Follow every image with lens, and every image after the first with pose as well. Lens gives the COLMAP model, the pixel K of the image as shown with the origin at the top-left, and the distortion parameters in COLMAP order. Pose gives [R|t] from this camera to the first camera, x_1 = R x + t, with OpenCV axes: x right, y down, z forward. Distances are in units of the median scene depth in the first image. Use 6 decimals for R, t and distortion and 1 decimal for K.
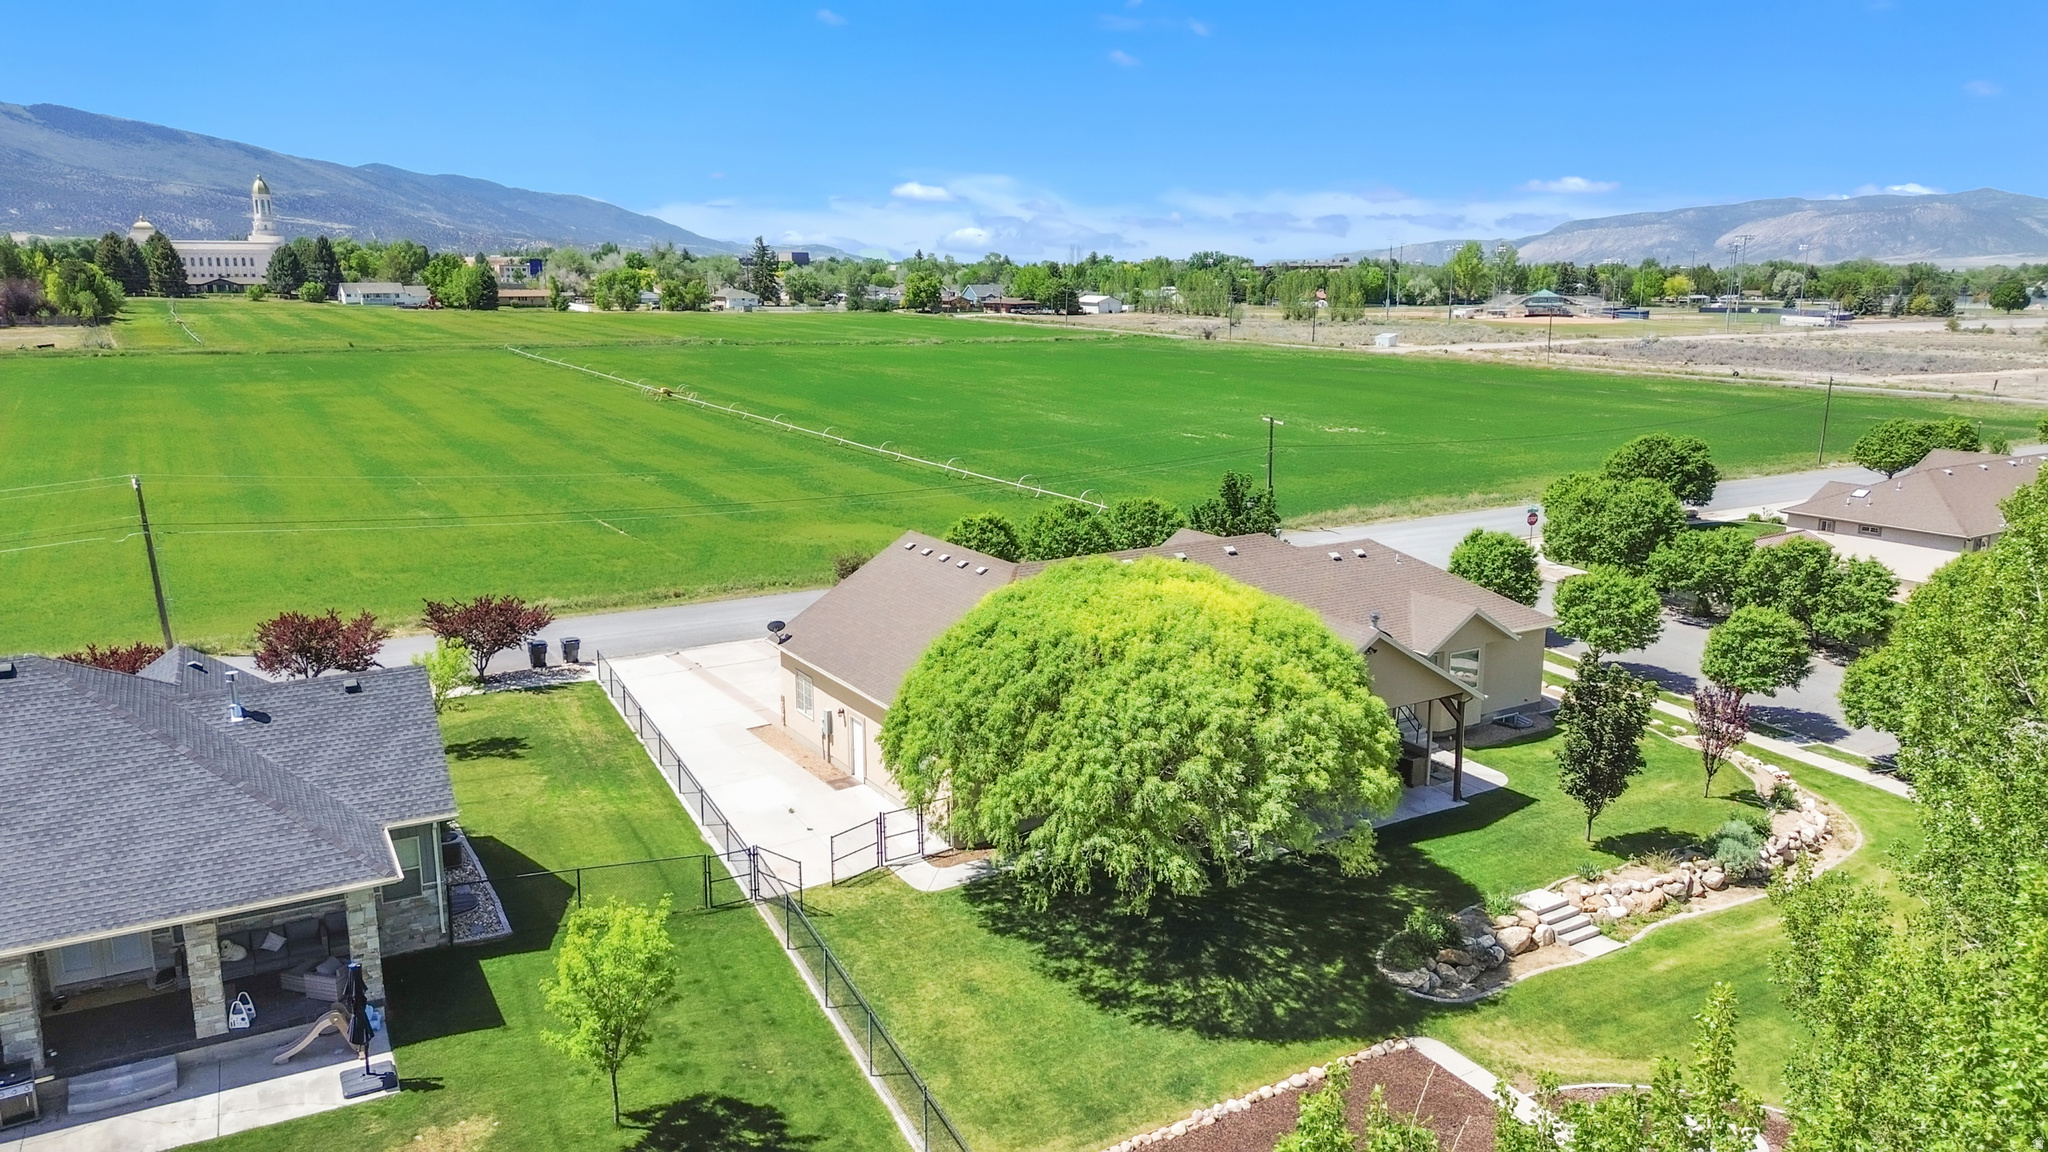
lens RADIAL K [[1445.7, 0, 1022.1], [0, 1445.7, 591.0], [0, 0, 1]] dist [0.067064, -0.057623]
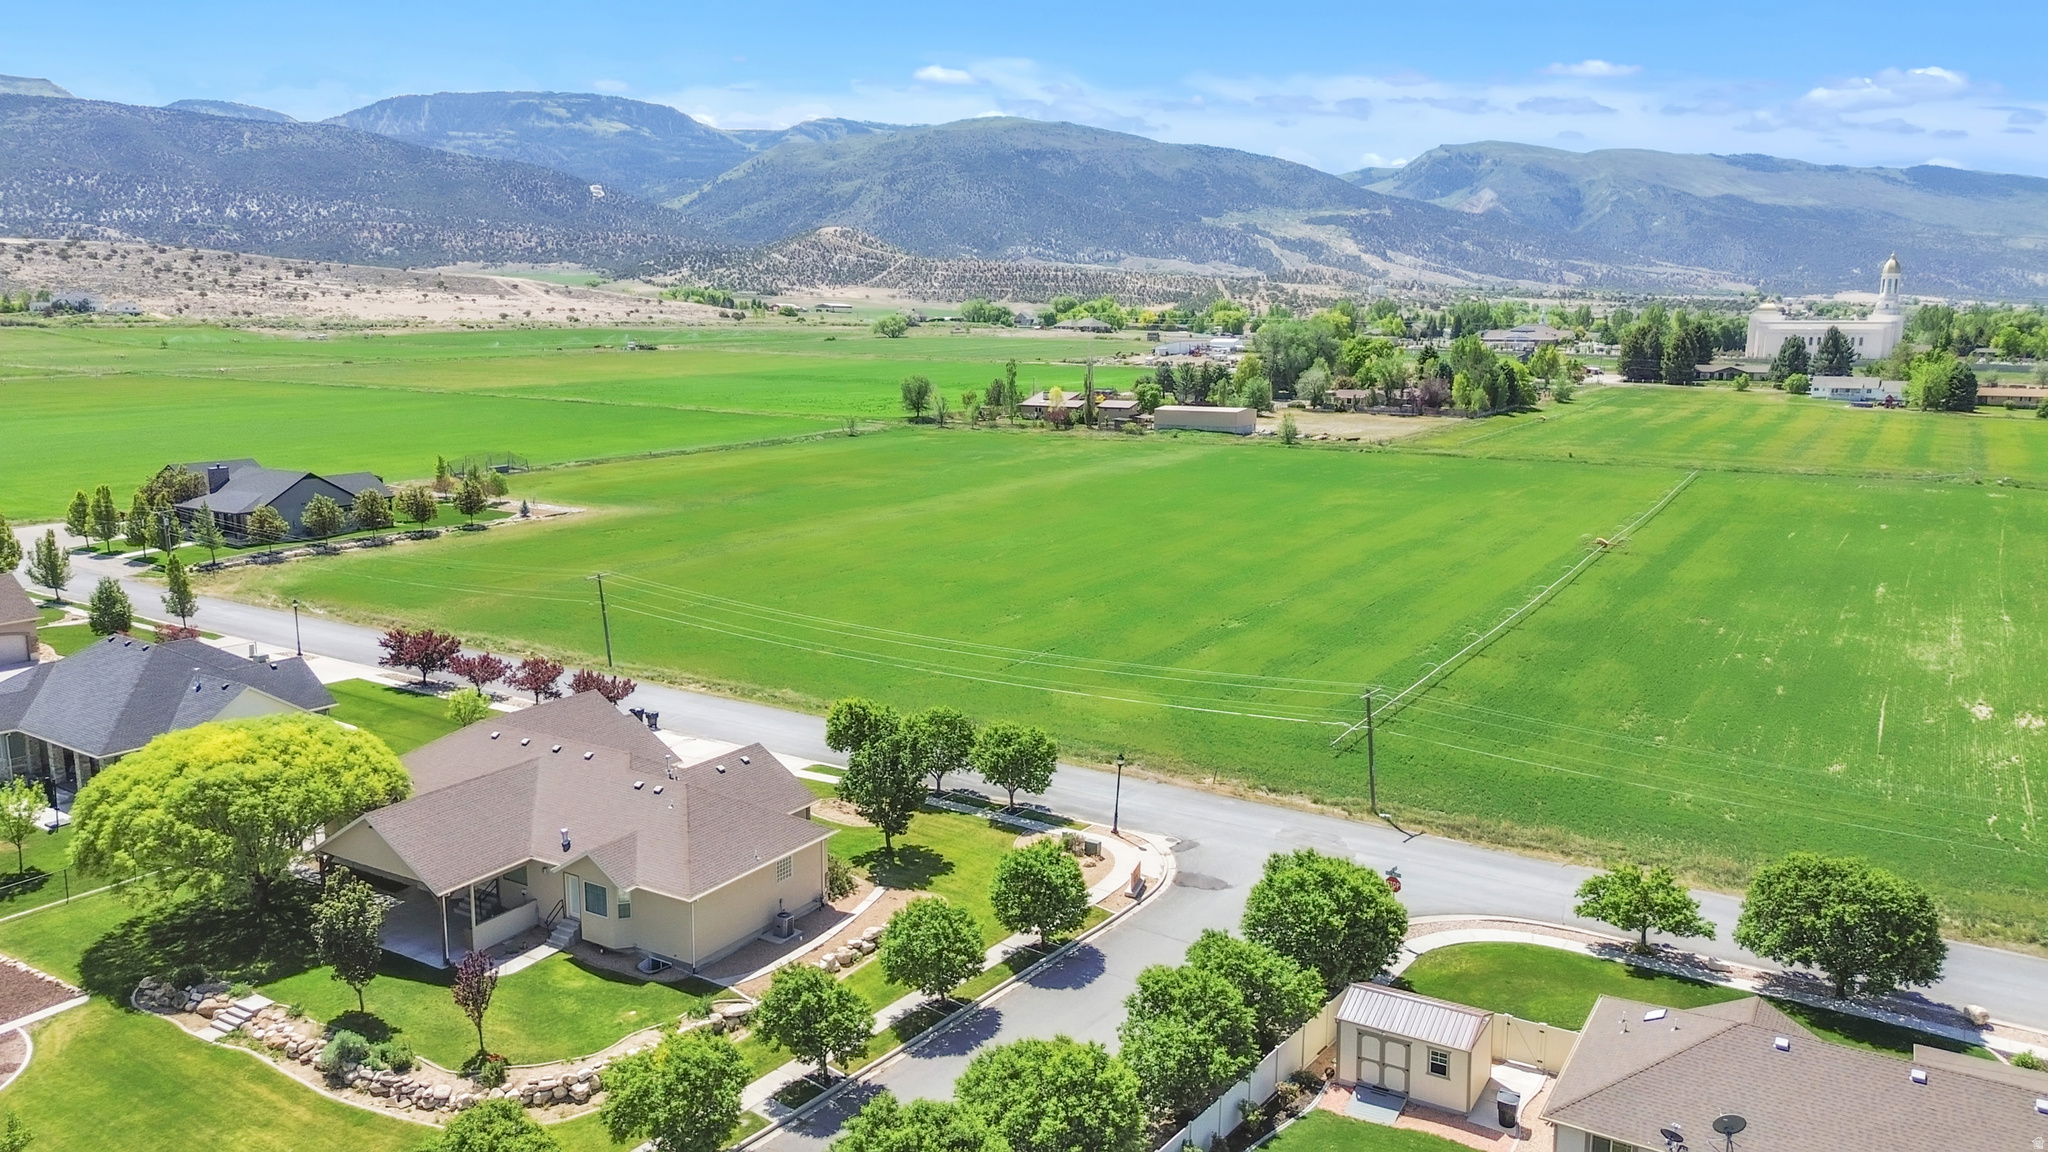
lens RADIAL K [[1445.7, 0, 1029.0], [0, 1445.7, 585.5], [0, 0, 1]] dist [0.067064, -0.057623]
pose [[0.454001, 0.168347, -0.874953, 0.814826], [-0.201873, 0.975887, 0.083018, -0.206755], [0.867831, 0.138939, 0.477038, 0.371211]]
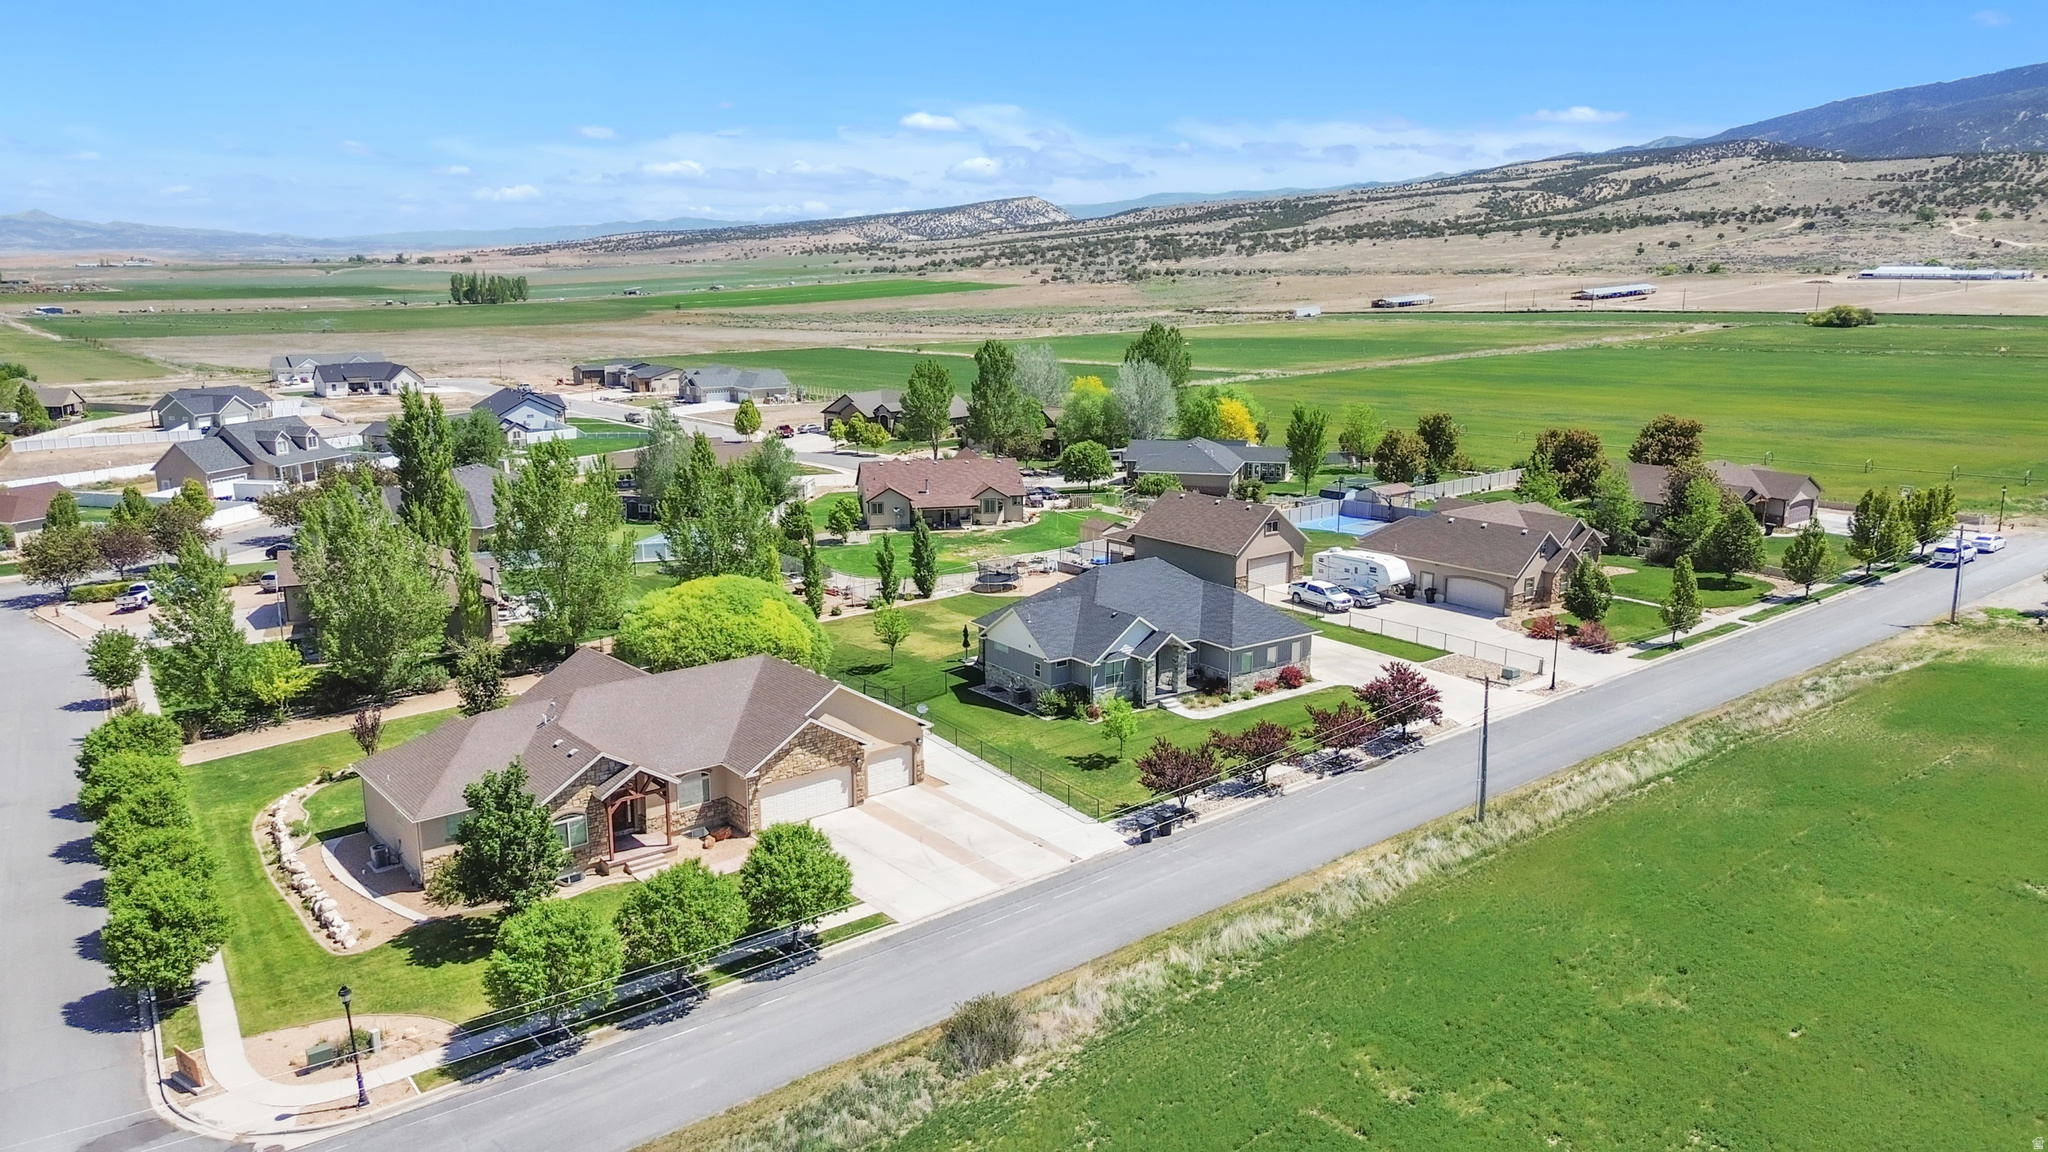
lens RADIAL K [[1445.7, 0, 1019.5], [0, 1445.7, 587.2], [0, 0, 1]] dist [0.067064, -0.057623]
pose [[-0.992083, 0.034883, -0.120643, -0.049400], [-0.019995, 0.904524, 0.425955, -0.405380], [0.123983, 0.424994, -0.896665, 1.258445]]
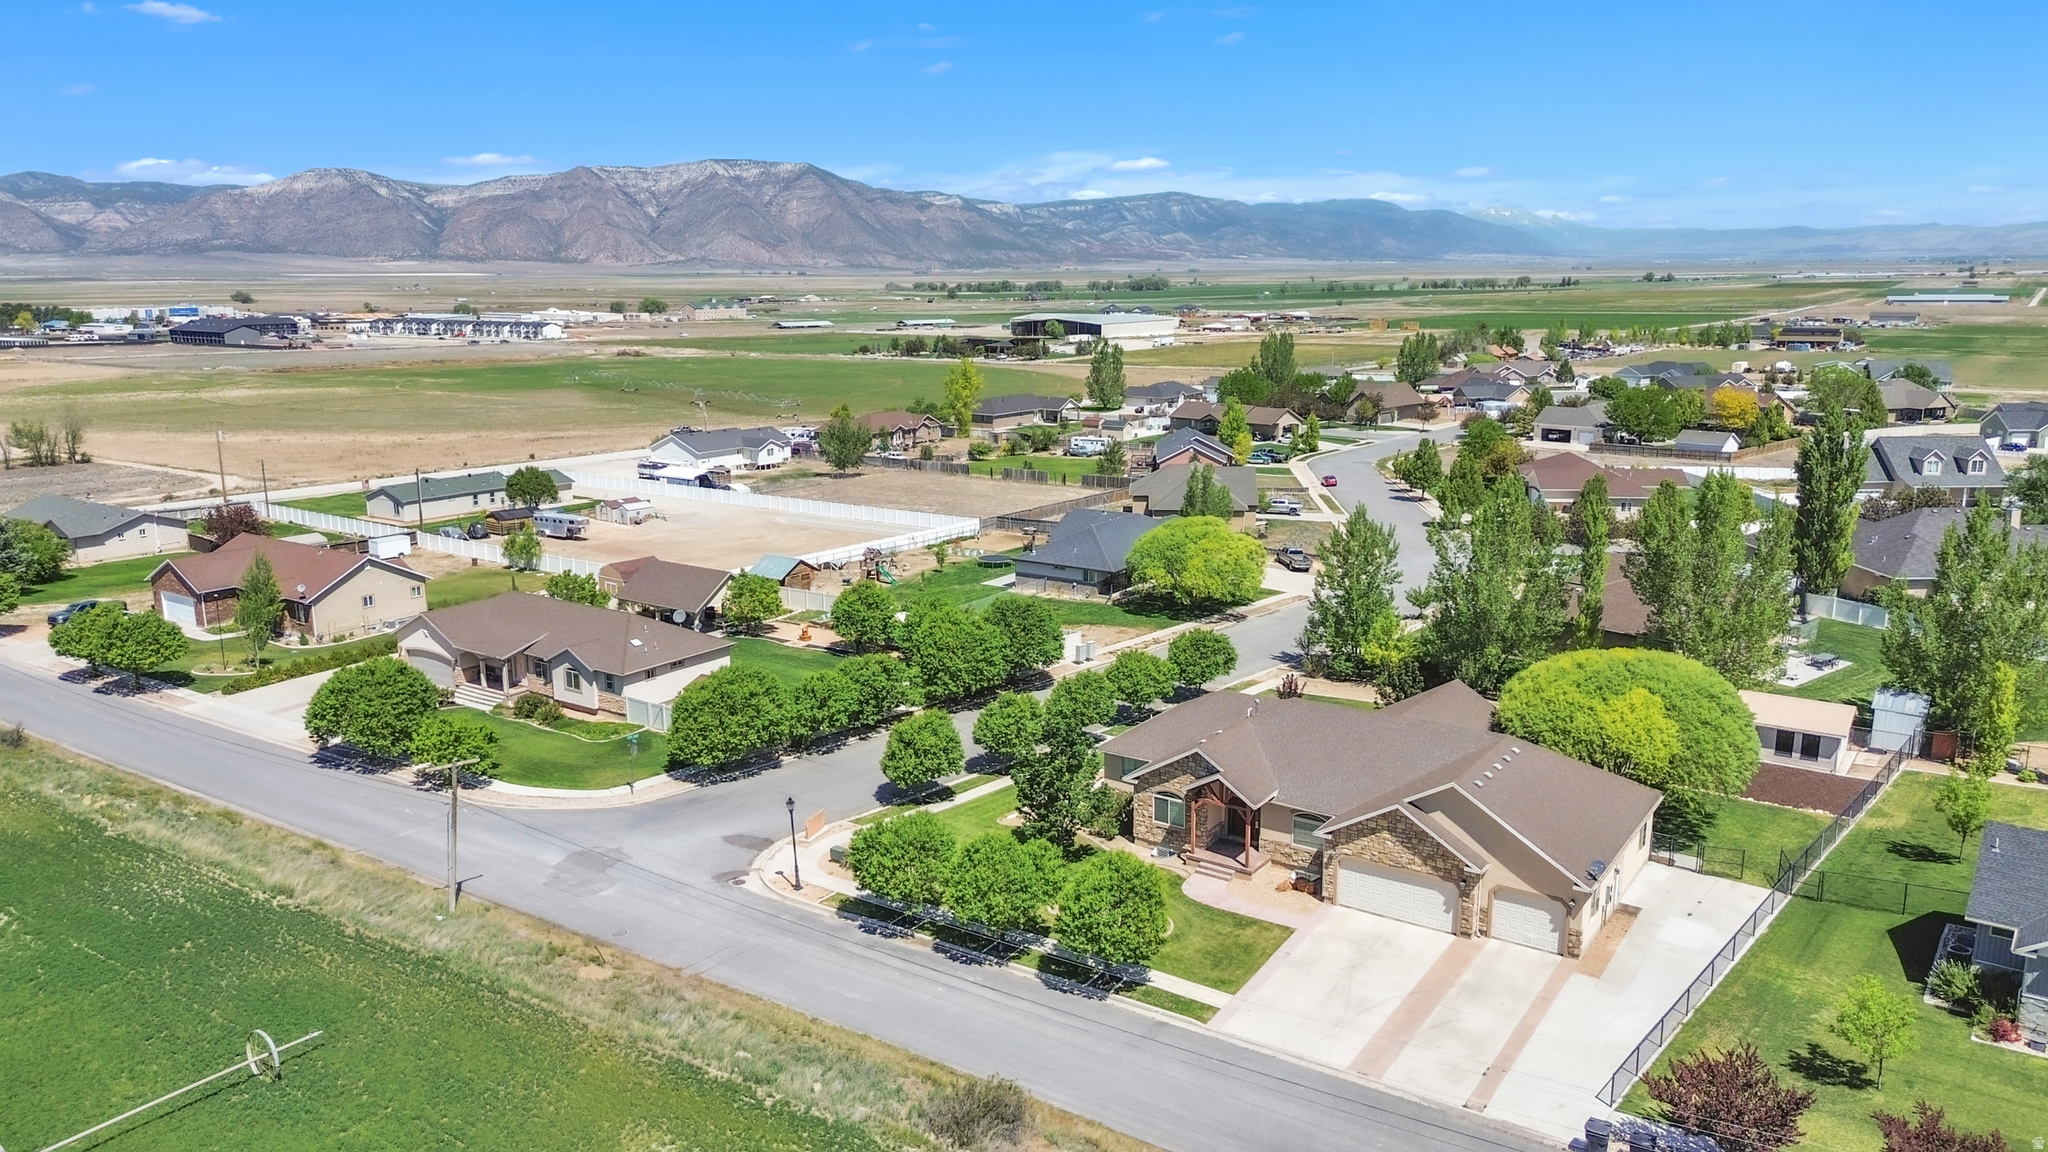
lens RADIAL K [[1445.7, 0, 1027.3], [0, 1445.7, 572.5], [0, 0, 1]] dist [0.067064, -0.057623]
pose [[-0.402348, -0.181609, 0.897293, -0.533721], [0.204909, 0.937395, 0.281607, -0.333081], [-0.892260, 0.297167, -0.339946, 0.930939]]
